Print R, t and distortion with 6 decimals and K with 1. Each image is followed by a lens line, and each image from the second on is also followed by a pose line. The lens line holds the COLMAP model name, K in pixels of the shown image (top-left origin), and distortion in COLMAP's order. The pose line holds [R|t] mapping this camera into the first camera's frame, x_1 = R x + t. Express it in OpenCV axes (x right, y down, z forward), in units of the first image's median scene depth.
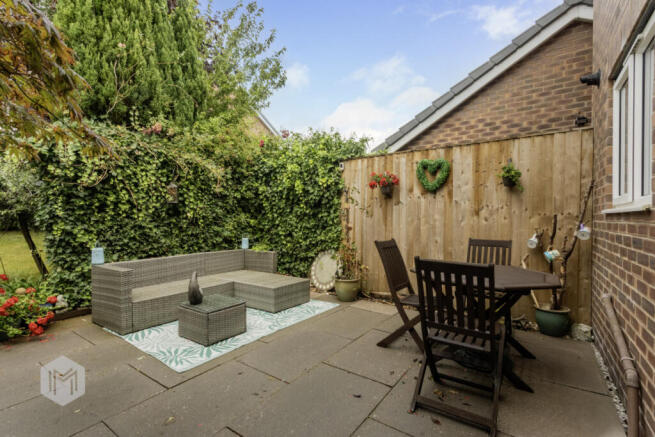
lens RADIAL K [[315.0, 0, 324.8], [0, 315.0, 219.0], [0, 0, 1]] dist [0.002888, 0.000136]
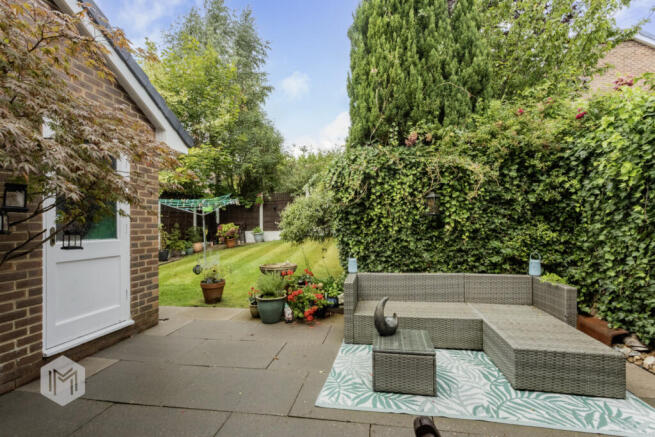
lens RADIAL K [[315.0, 0, 326.6], [0, 315.0, 219.6], [0, 0, 1]] dist [0.002888, 0.000136]
pose [[0.414078, -0.022448, -0.909965, 0.227205], [0.007527, 0.999746, -0.021238, -0.019502], [0.910210, 0.001945, 0.414142, 0.365082]]
